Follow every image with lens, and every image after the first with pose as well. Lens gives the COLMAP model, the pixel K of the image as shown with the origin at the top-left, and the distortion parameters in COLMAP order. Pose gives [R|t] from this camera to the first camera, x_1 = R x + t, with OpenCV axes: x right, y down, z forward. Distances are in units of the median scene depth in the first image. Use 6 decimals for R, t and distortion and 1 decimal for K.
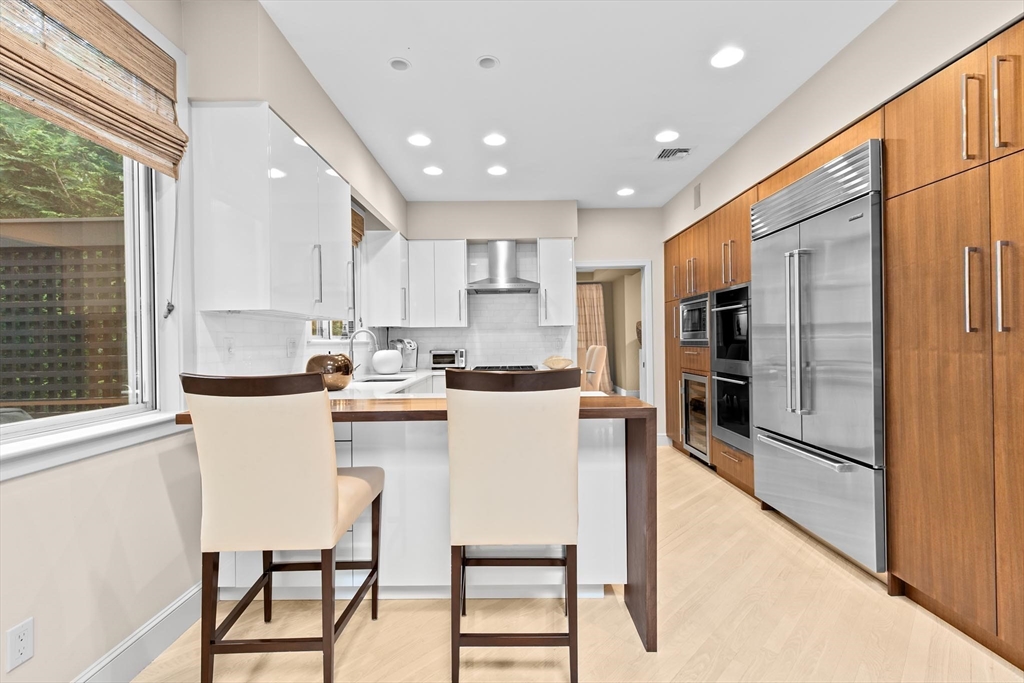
lens RADIAL K [[455.0, 0, 509.7], [0, 455.0, 343.6], [0, 0, 1]] dist [0.000332, 0.000153]
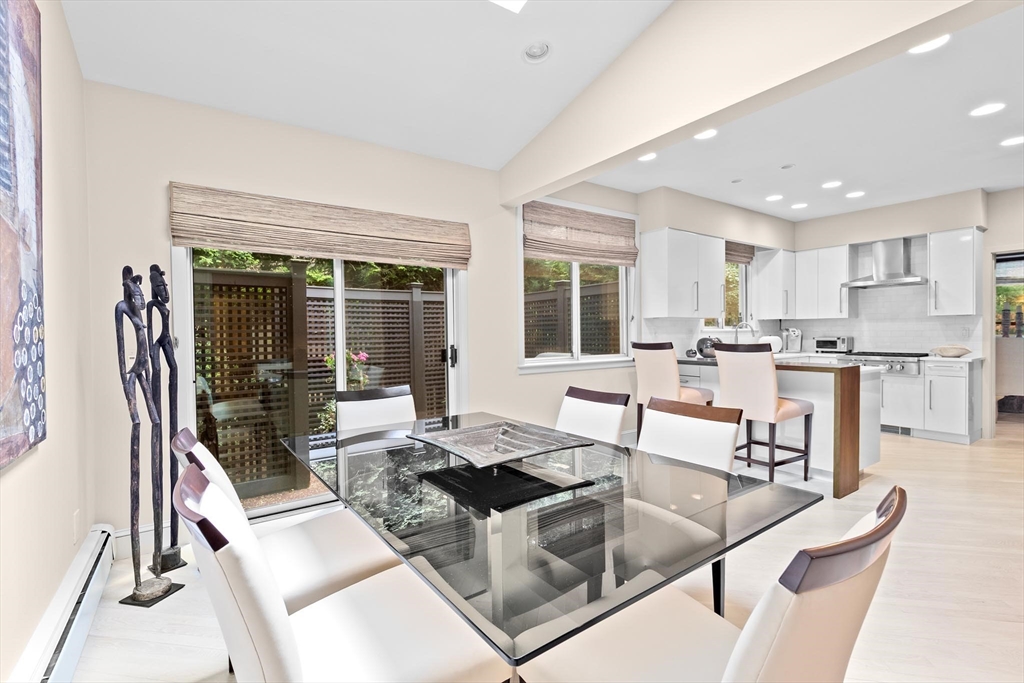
lens RADIAL K [[455.0, 0, 506.0], [0, 455.0, 339.4], [0, 0, 1]] dist [0.000332, 0.000153]
pose [[0.565259, 0.018780, -0.824700, 0.503373], [-0.003178, 0.999783, 0.020588, -0.002905], [0.824907, -0.009017, 0.565196, -0.541401]]
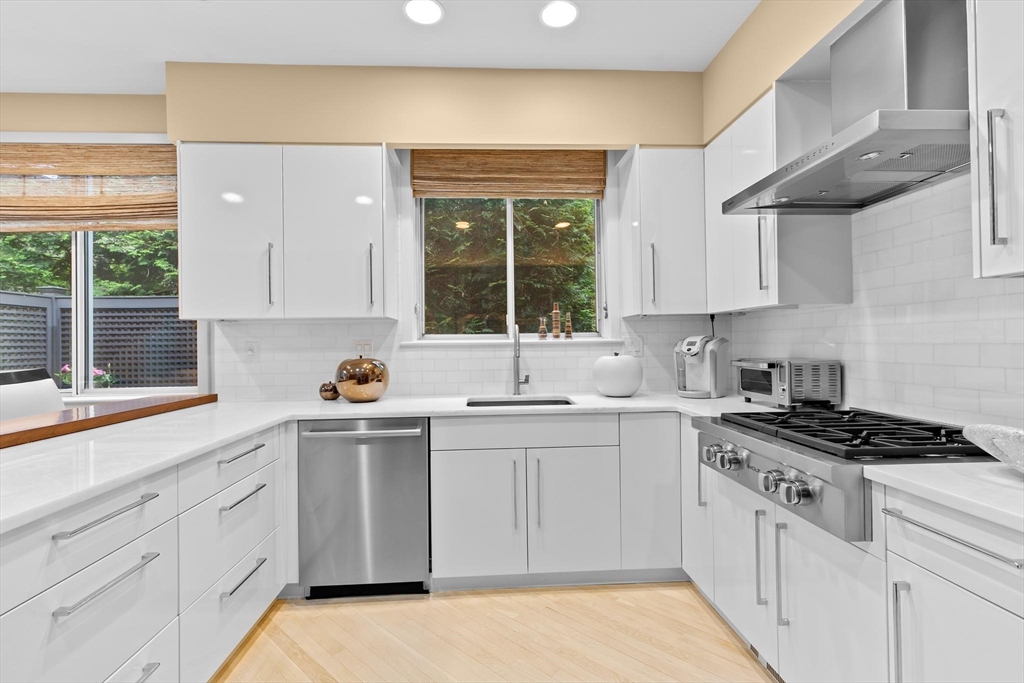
lens RADIAL K [[455.0, 0, 510.5], [0, 455.0, 341.7], [0, 0, 1]] dist [0.000332, 0.000153]
pose [[0.060583, 0.010822, -0.998105, 0.375005], [0.005558, 0.999922, 0.011179, -0.013795], [0.998148, -0.006225, 0.060518, 0.974792]]
